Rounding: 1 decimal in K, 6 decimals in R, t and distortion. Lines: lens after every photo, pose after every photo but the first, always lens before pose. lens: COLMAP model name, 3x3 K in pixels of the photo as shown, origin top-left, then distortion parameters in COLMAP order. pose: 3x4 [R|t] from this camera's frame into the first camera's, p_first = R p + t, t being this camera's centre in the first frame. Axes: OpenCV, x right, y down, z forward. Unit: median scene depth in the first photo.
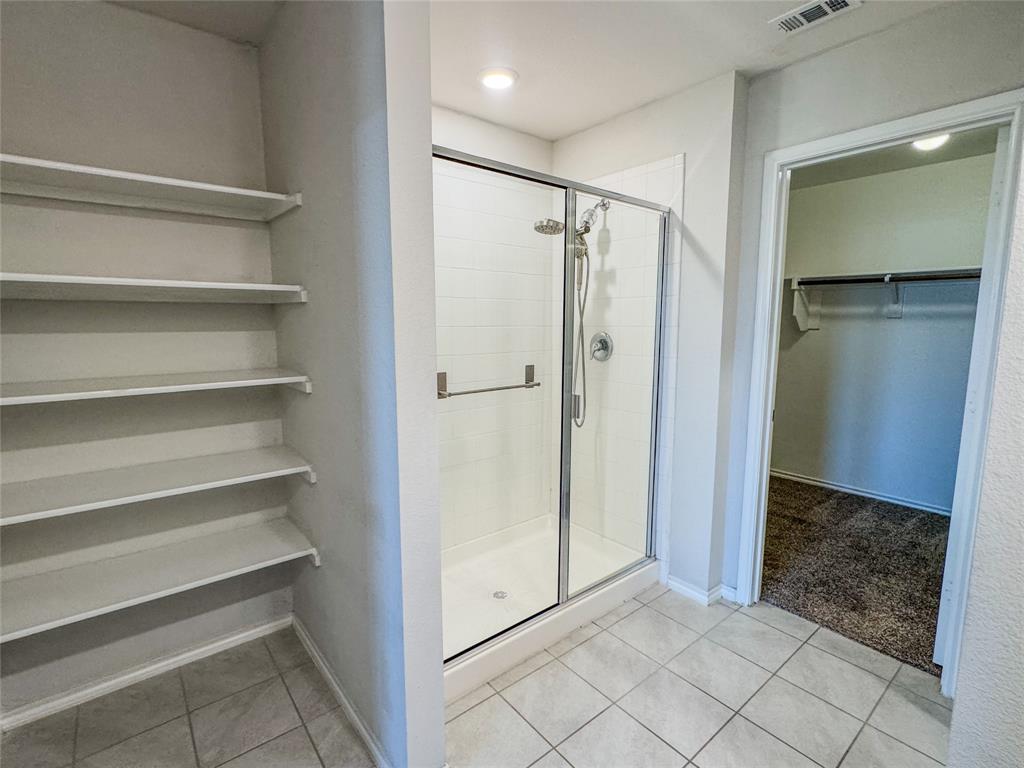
lens RADIAL K [[495.8, 0, 506.2], [0, 495.8, 386.6], [0, 0, 1]] dist [0.012288, 0.000121]
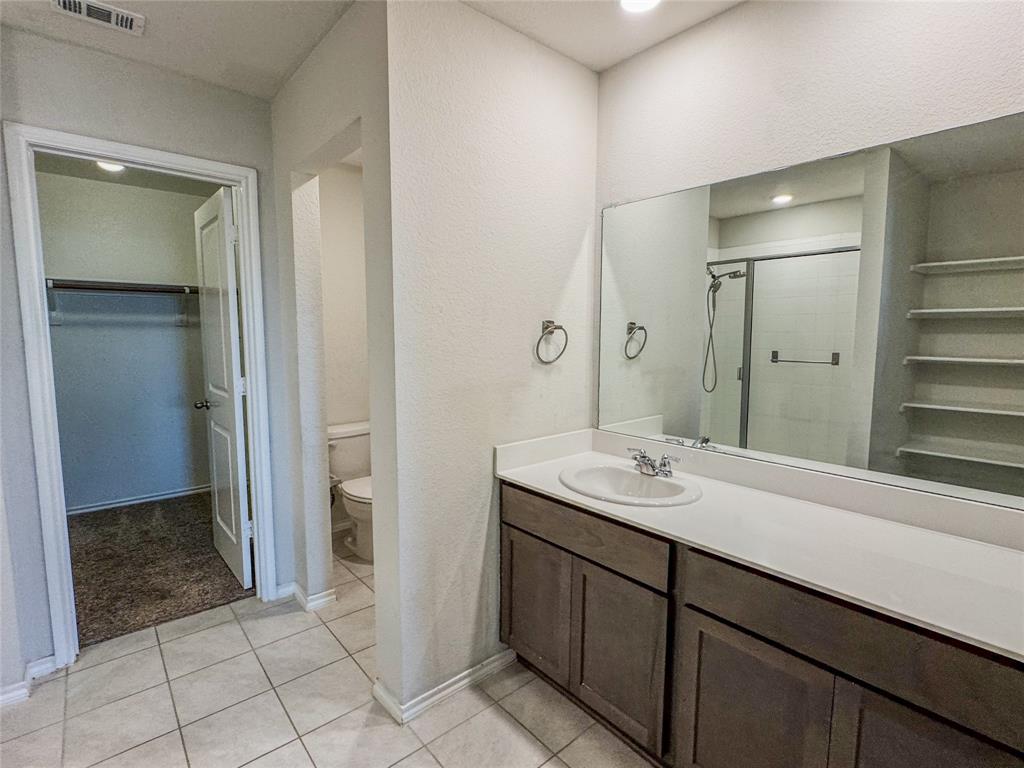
lens RADIAL K [[495.8, 0, 506.2], [0, 495.8, 386.6], [0, 0, 1]] dist [0.012288, 0.000121]
pose [[-0.018964, -0.098751, 0.994931, -0.287791], [0.131833, 0.986175, 0.100395, -0.007602], [-0.991091, 0.133068, -0.005684, 0.192302]]
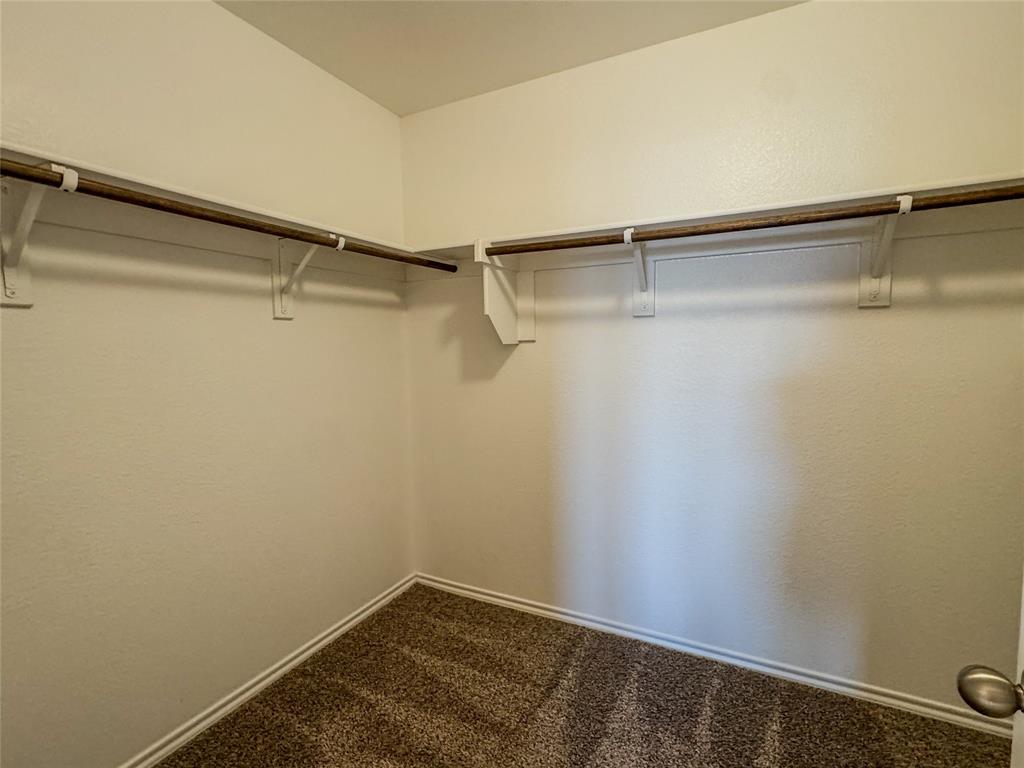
lens RADIAL K [[495.8, 0, 506.2], [0, 495.8, 386.6], [0, 0, 1]] dist [0.012288, 0.000121]
pose [[0.920746, -0.045546, 0.387495, 0.545594], [0.064728, 0.997232, -0.036591, -0.066368], [-0.384755, 0.058772, 0.921146, 0.722808]]
